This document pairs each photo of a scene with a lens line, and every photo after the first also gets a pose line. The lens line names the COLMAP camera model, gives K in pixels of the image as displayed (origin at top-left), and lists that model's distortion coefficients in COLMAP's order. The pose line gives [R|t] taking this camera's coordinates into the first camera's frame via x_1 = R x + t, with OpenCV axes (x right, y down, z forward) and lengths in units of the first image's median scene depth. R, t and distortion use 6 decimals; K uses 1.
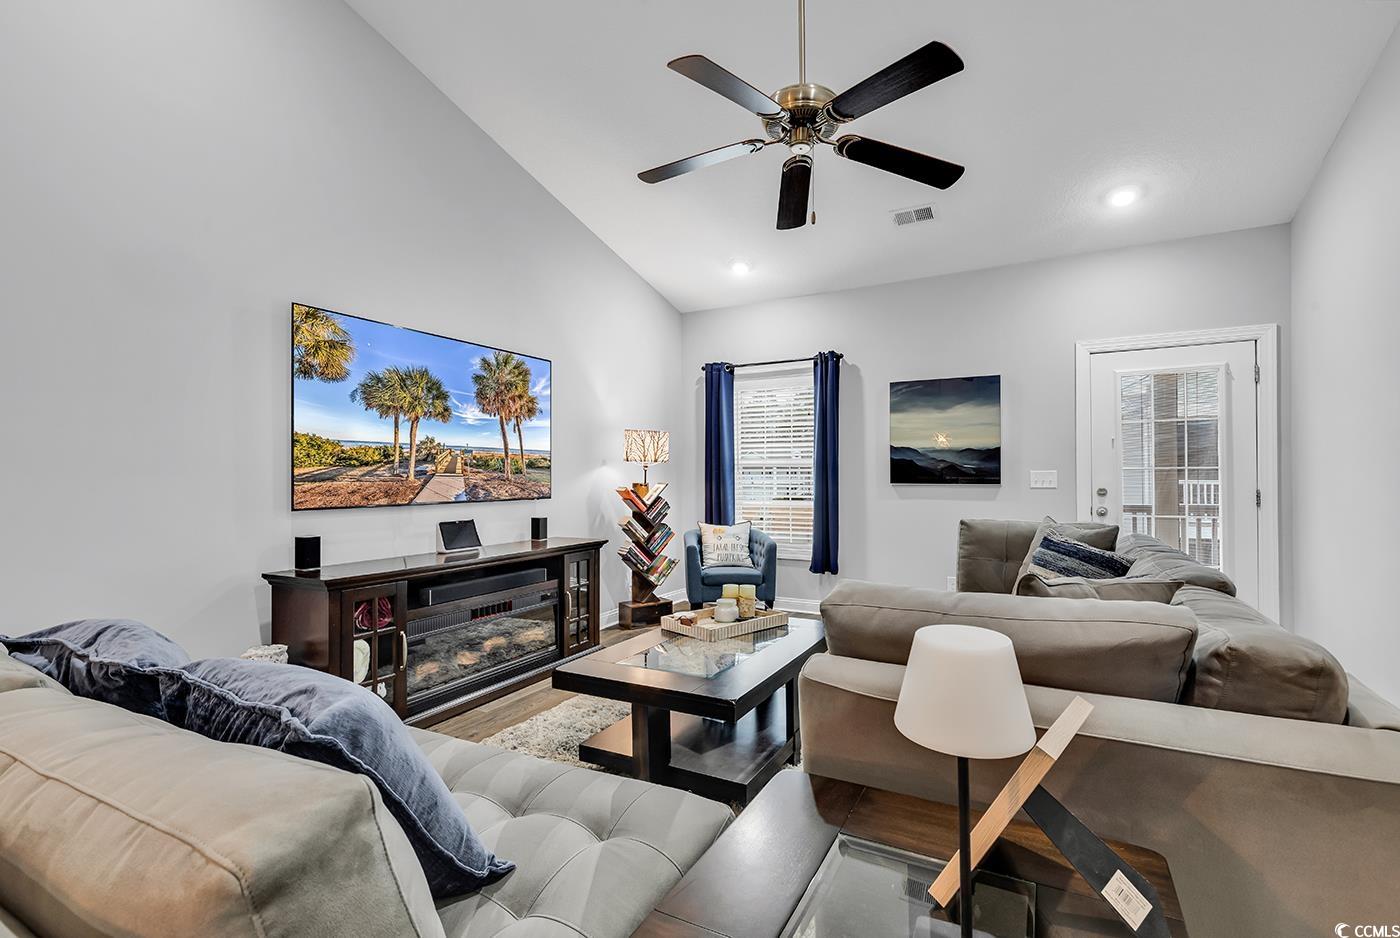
lens RADIAL K [[635.3, 0, 703.4], [0, 635.3, 459.1], [0, 0, 1]] dist [0.011726, -0.001519]
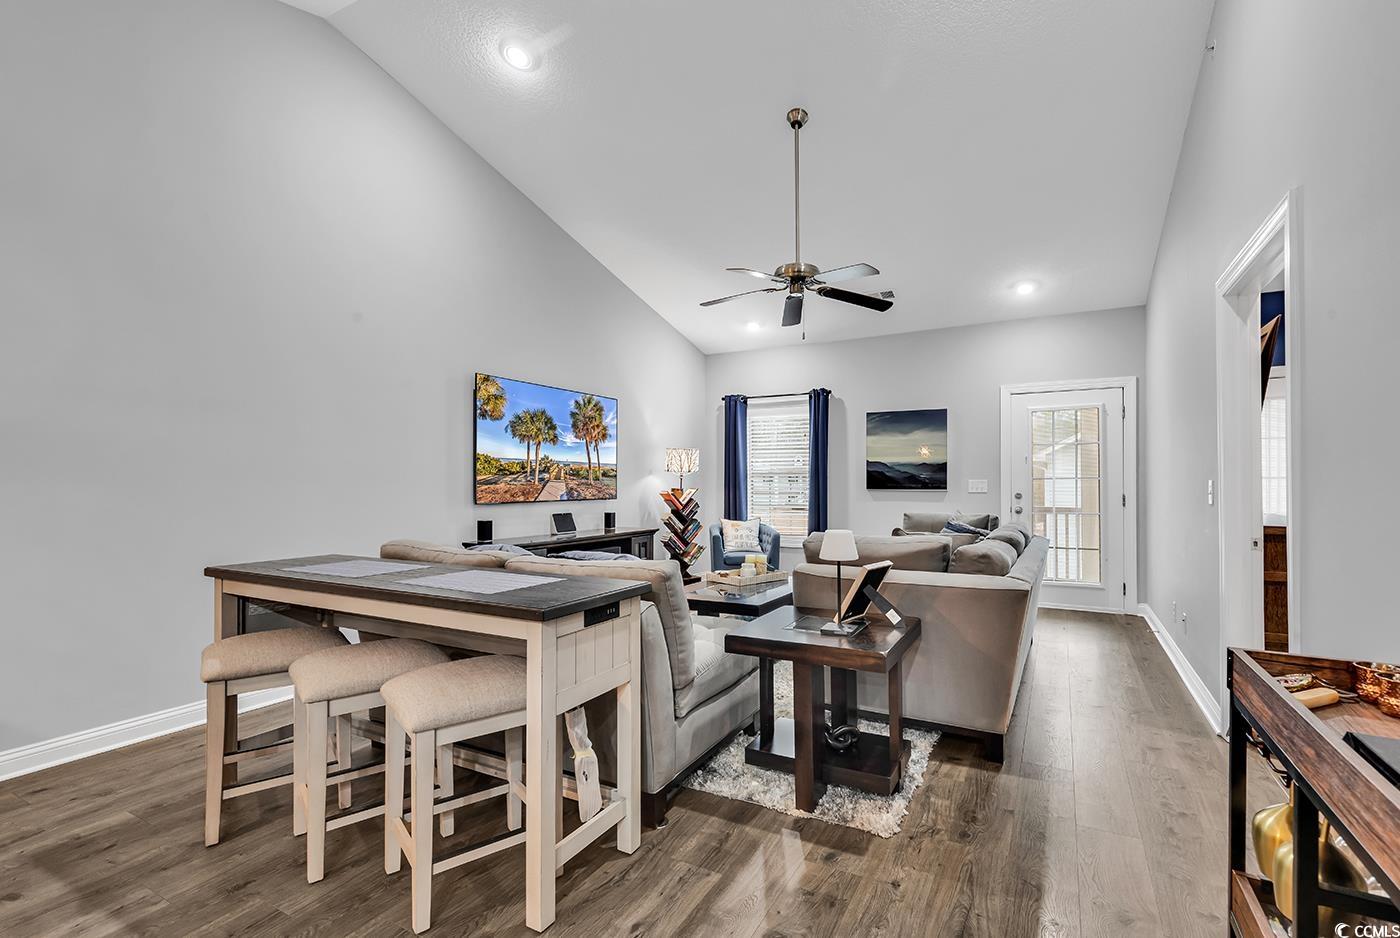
lens RADIAL K [[635.3, 0, 694.2], [0, 635.3, 473.7], [0, 0, 1]] dist [0.011726, -0.001519]
pose [[0.999857, 0.004111, -0.016407, -0.056421], [-0.003958, 0.999949, 0.009332, -0.006627], [0.016445, -0.009266, 0.999822, -0.438555]]
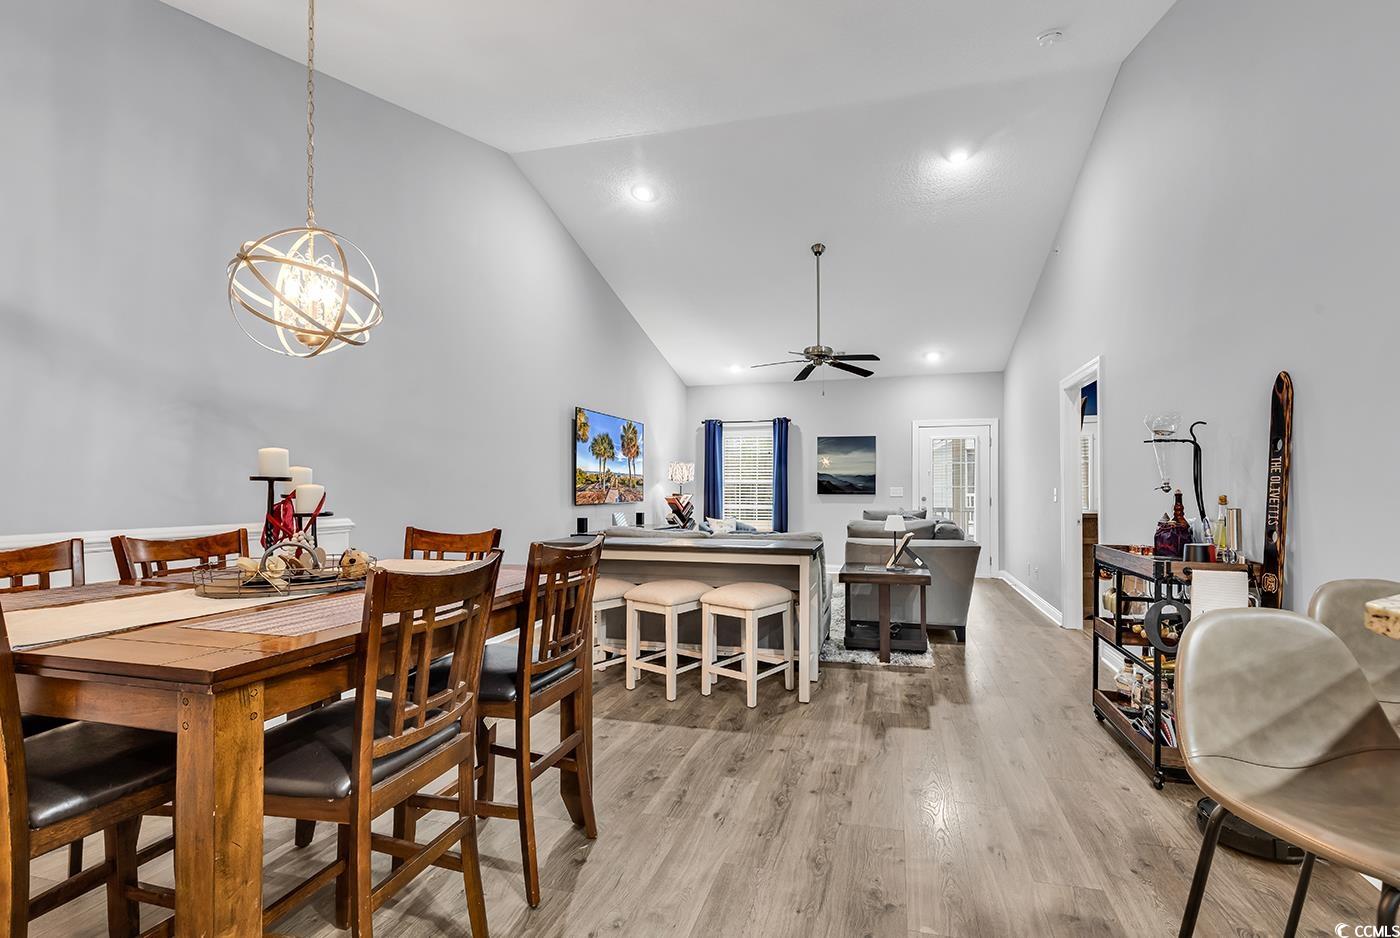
lens RADIAL K [[635.3, 0, 709.8], [0, 635.3, 479.2], [0, 0, 1]] dist [0.011726, -0.001519]
pose [[0.975633, 0.007785, 0.219272, -0.511028], [-0.009552, 0.999930, 0.006998, -0.017811], [-0.219202, -0.008922, 0.975639, -0.872293]]
